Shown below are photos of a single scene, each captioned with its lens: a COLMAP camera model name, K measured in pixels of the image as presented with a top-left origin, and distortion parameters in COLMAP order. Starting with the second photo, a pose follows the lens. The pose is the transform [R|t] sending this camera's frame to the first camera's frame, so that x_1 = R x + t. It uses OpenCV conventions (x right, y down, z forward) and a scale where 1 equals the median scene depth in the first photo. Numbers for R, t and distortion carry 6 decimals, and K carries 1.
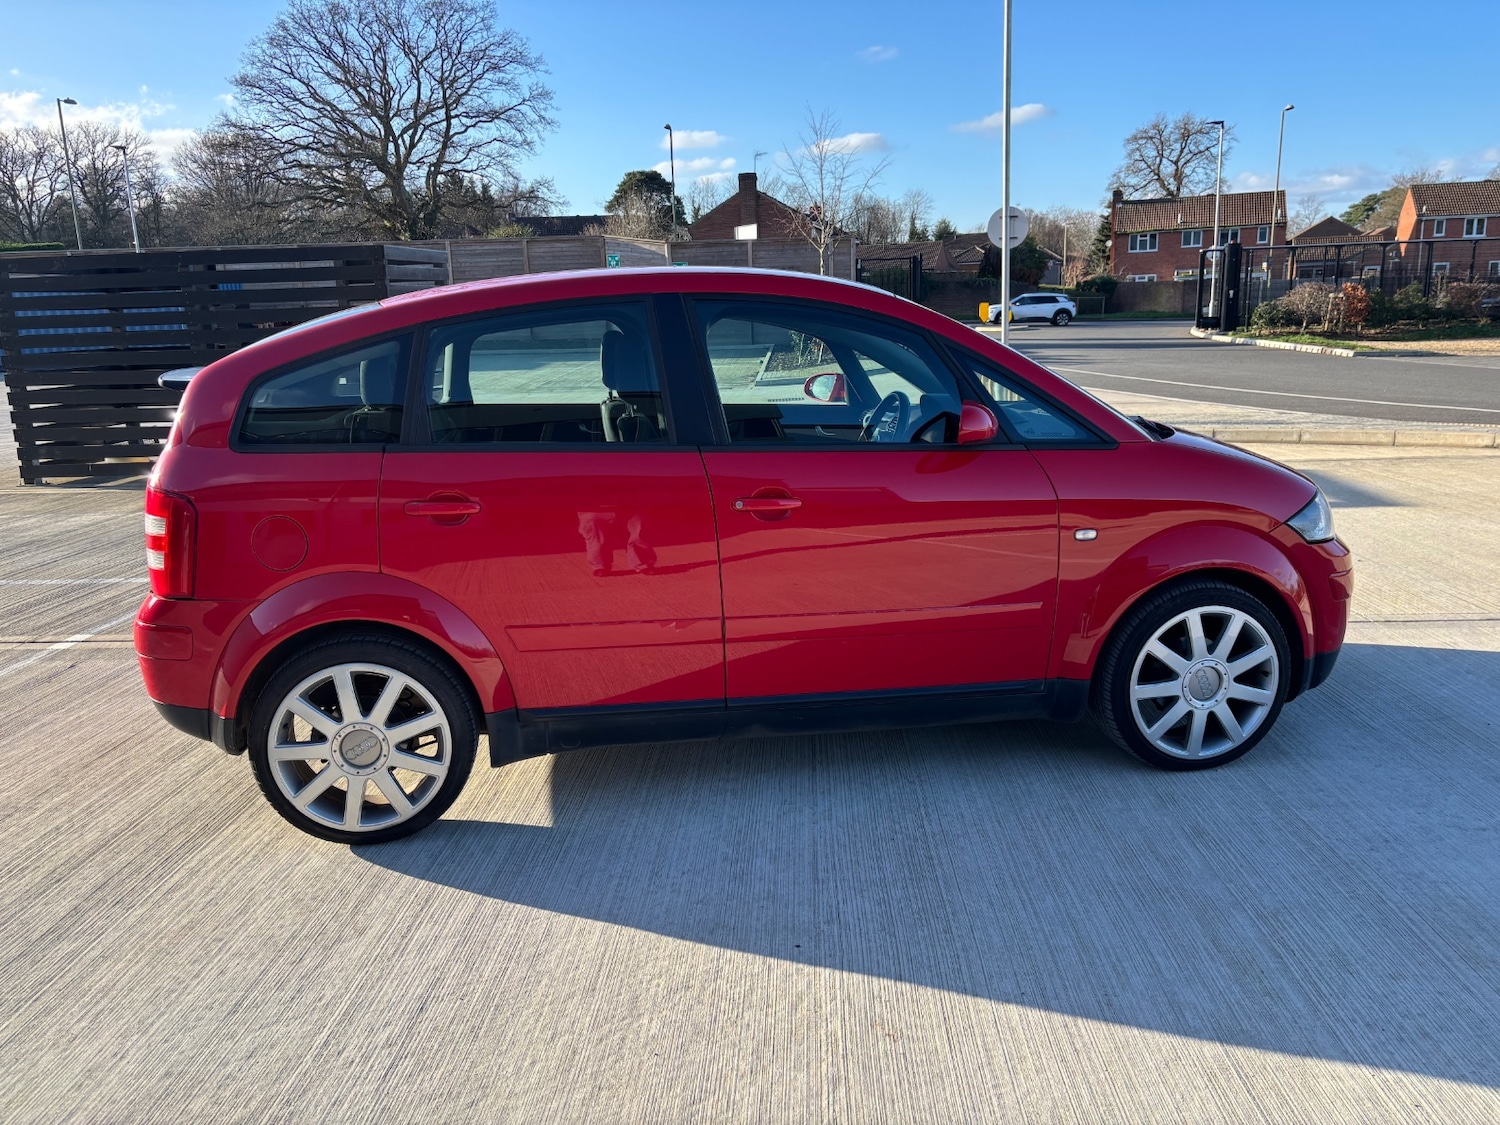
lens RADIAL K [[1143.6, 0, 740.0], [0, 1143.6, 559.2], [0, 0, 1]] dist [0.041839, -0.044082]
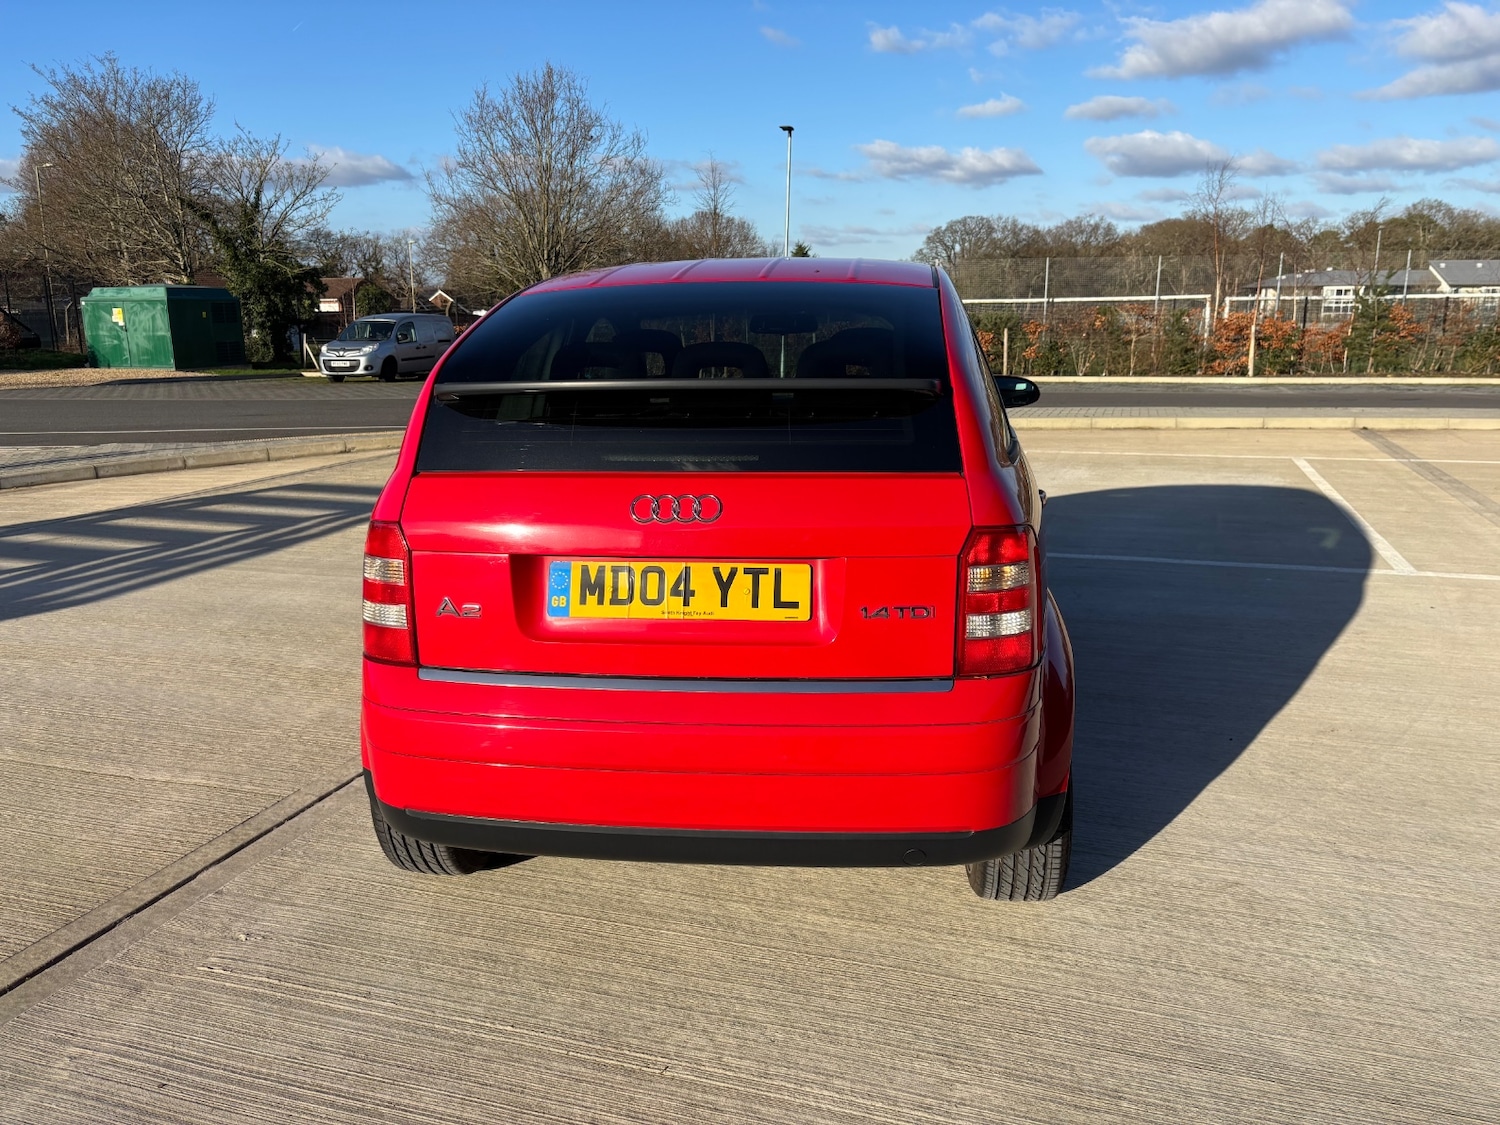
lens RADIAL K [[1143.6, 0, 745.4], [0, 1143.6, 569.2], [0, 0, 1]] dist [0.041839, -0.044082]
pose [[0.268359, -0.188223, 0.944752, -0.369912], [0.213191, 0.968012, 0.132300, -0.049237], [-0.939432, 0.165908, 0.299902, 0.283429]]
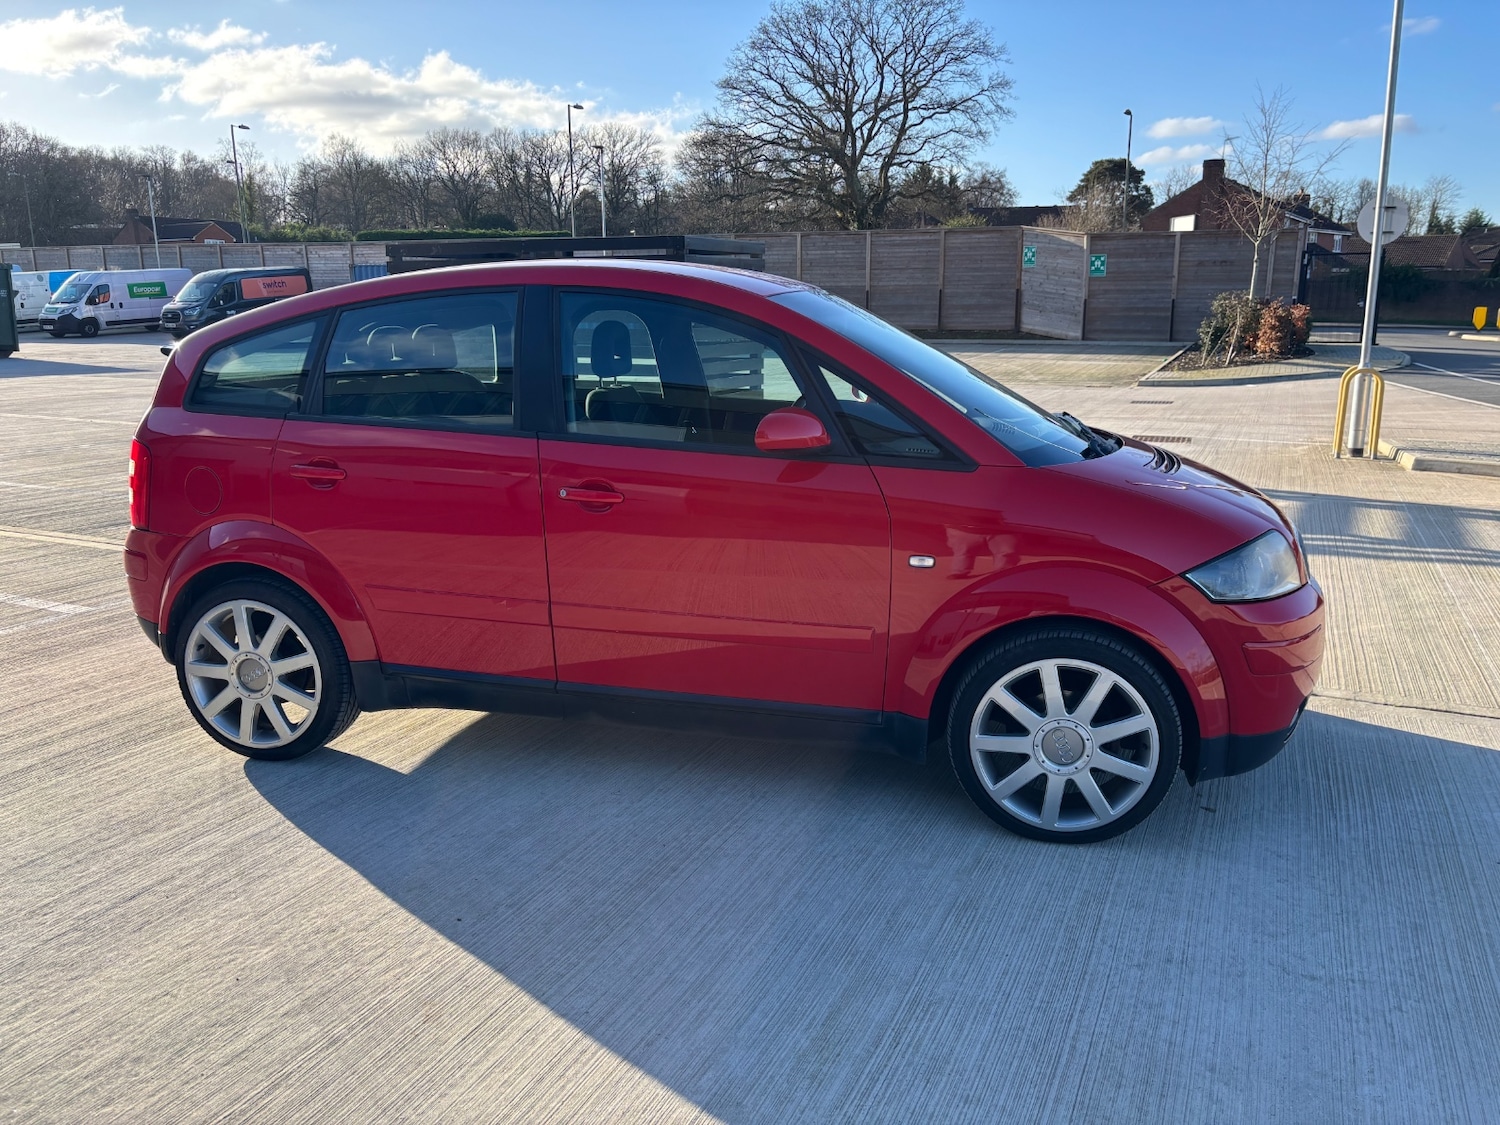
lens RADIAL K [[1143.6, 0, 758.0], [0, 1143.6, 550.8], [0, 0, 1]] dist [0.041839, -0.044082]
pose [[0.928453, 0.107968, -0.355413, 0.162072], [-0.107591, 0.993976, 0.020888, -0.011189], [0.355527, 0.018846, 0.934476, 0.031519]]
